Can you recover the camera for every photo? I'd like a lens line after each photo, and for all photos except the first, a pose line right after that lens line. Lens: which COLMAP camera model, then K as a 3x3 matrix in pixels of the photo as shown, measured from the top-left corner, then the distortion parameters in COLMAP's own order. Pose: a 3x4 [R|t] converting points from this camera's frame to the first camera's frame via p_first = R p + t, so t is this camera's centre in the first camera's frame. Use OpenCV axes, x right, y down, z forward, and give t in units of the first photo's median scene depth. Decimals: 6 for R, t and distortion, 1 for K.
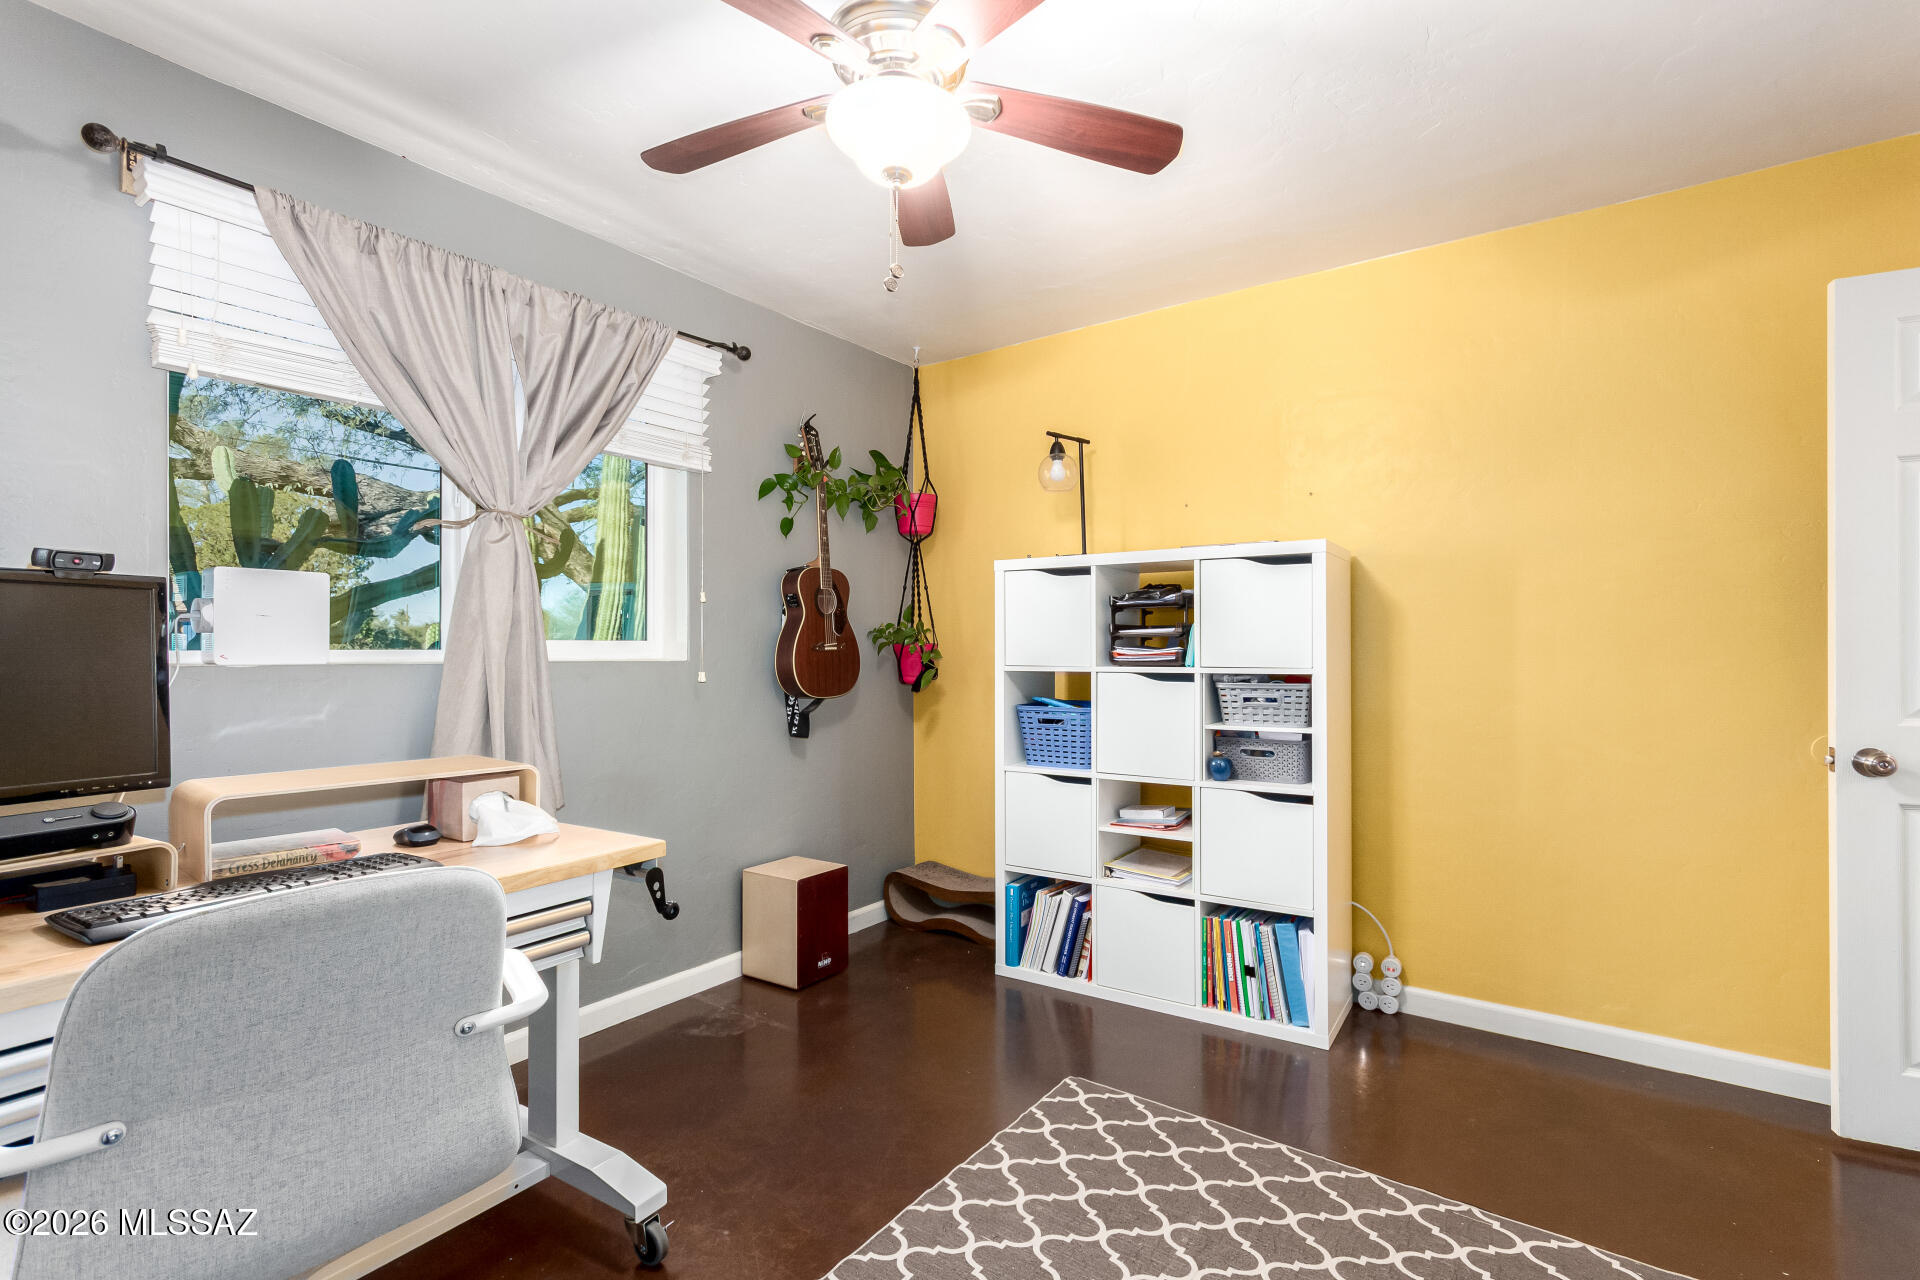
lens RADIAL K [[878.1, 0, 966.9], [0, 878.1, 646.4], [0, 0, 1]] dist [0.001742, 0.000398]
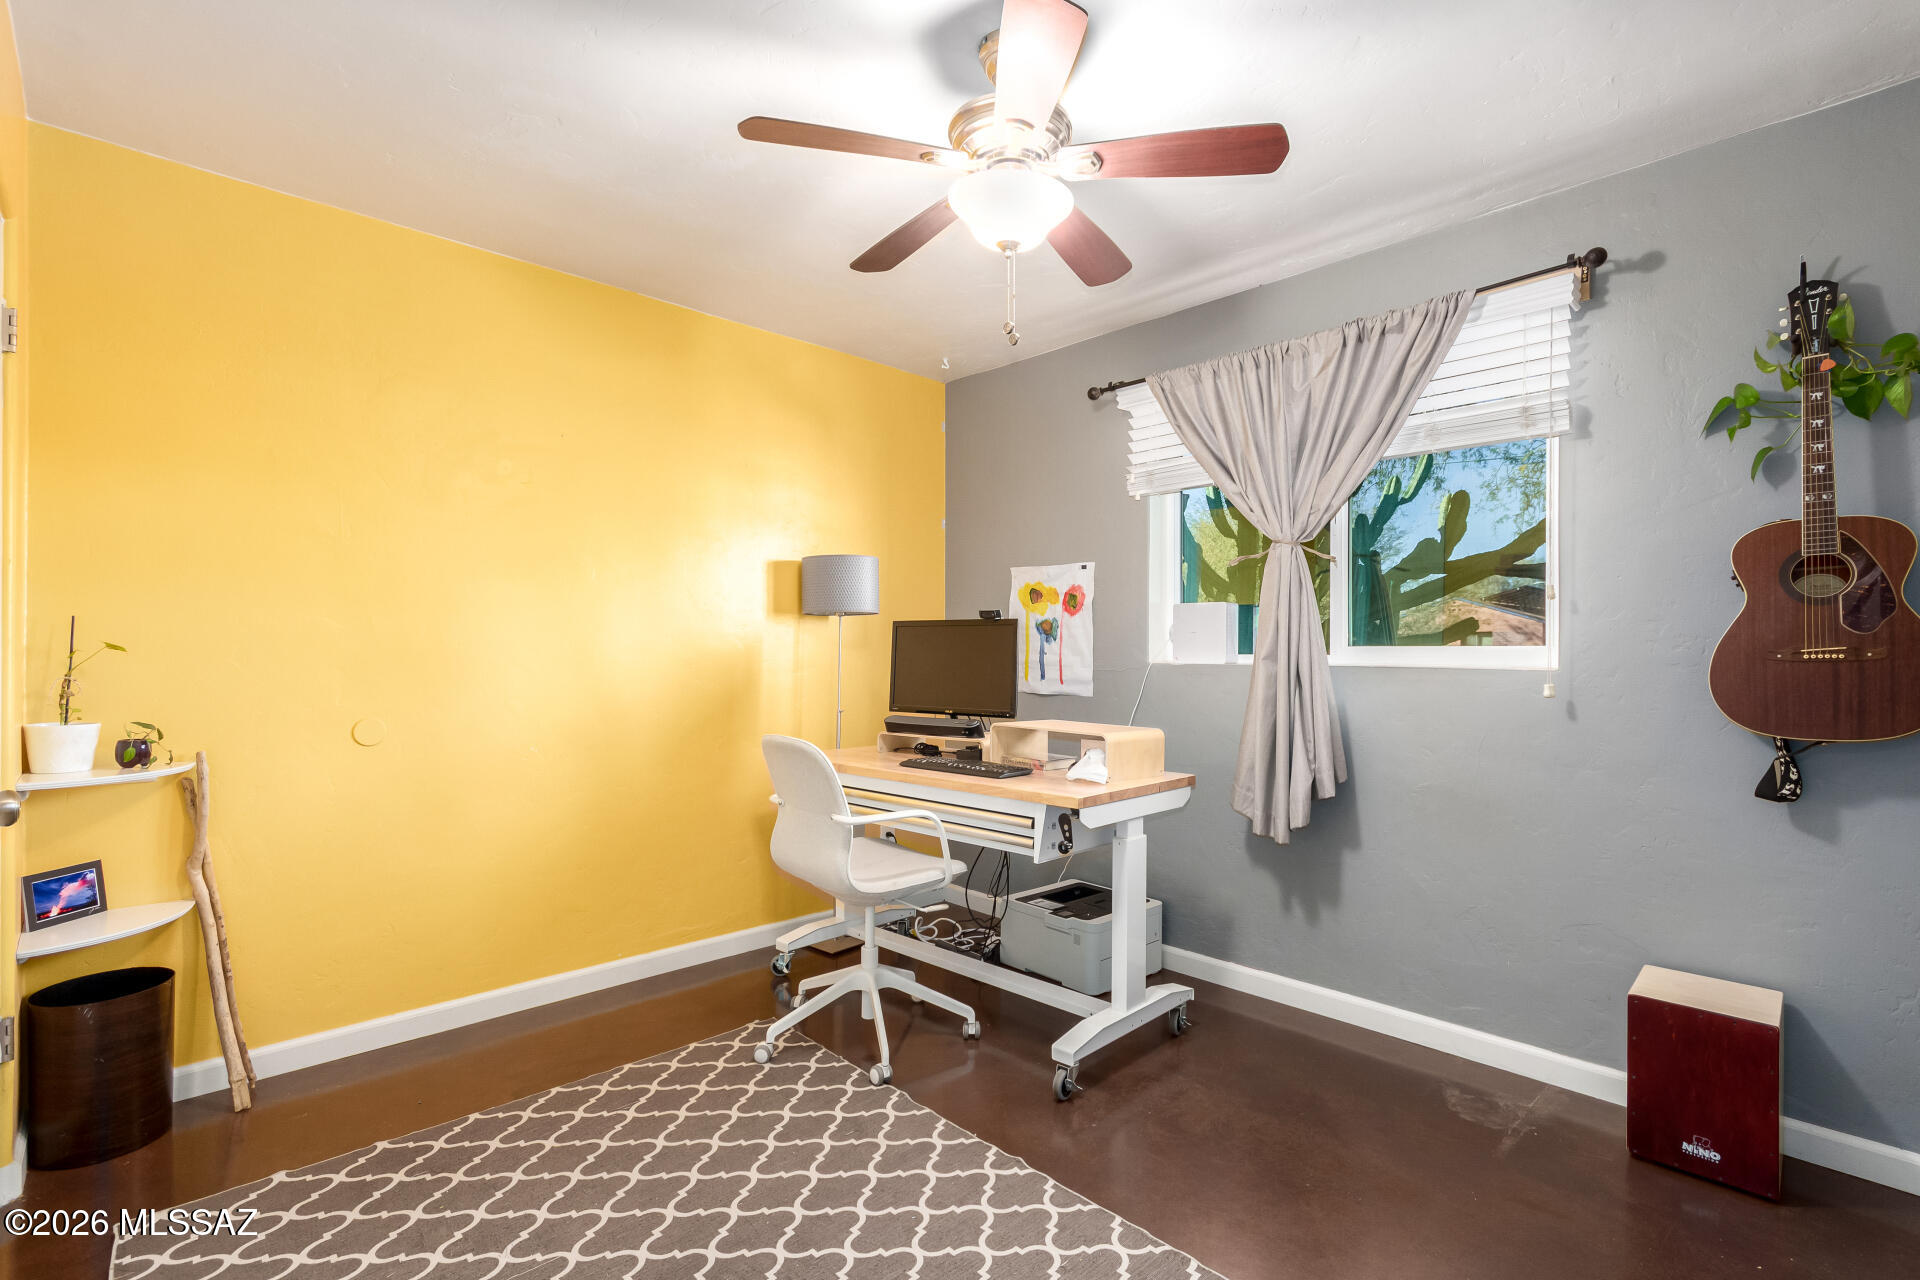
lens RADIAL K [[878.1, 0, 966.9], [0, 878.1, 646.4], [0, 0, 1]] dist [0.001742, 0.000398]
pose [[-0.172829, -0.005313, -0.984937, 0.748941], [0.000340, 0.999985, -0.005454, -0.001610], [0.984952, -0.001277, -0.172825, 0.793379]]
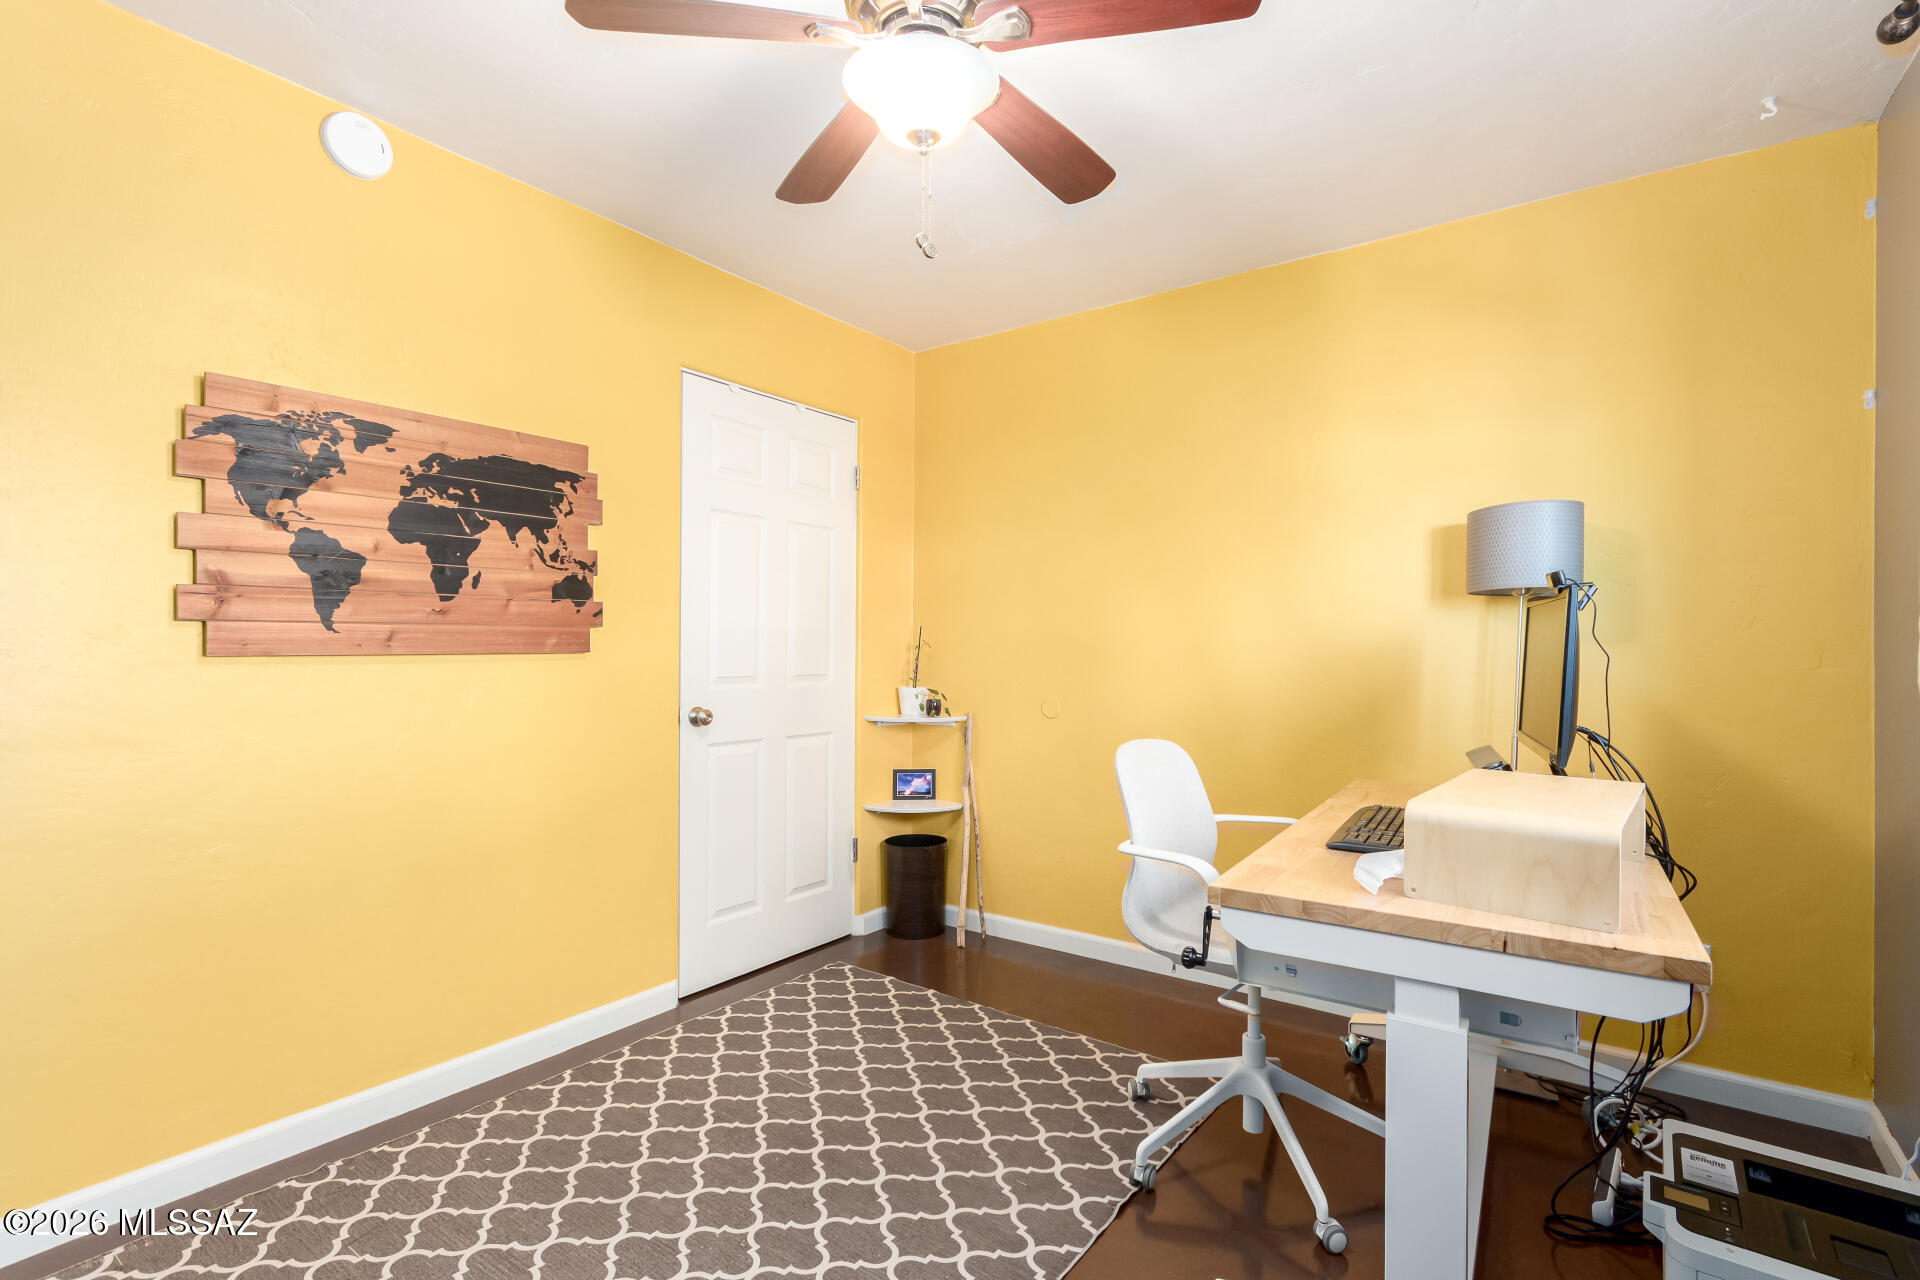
lens RADIAL K [[867.1, 0, 962.9], [0, 867.1, 644.3], [0, 0, 1]] dist [0.016984, 0.000199]
pose [[-0.999142, -0.005847, -0.040997, -0.047366], [-0.005636, 0.999970, -0.005264, 0.001915], [0.041027, -0.005028, -0.999145, 1.333333]]
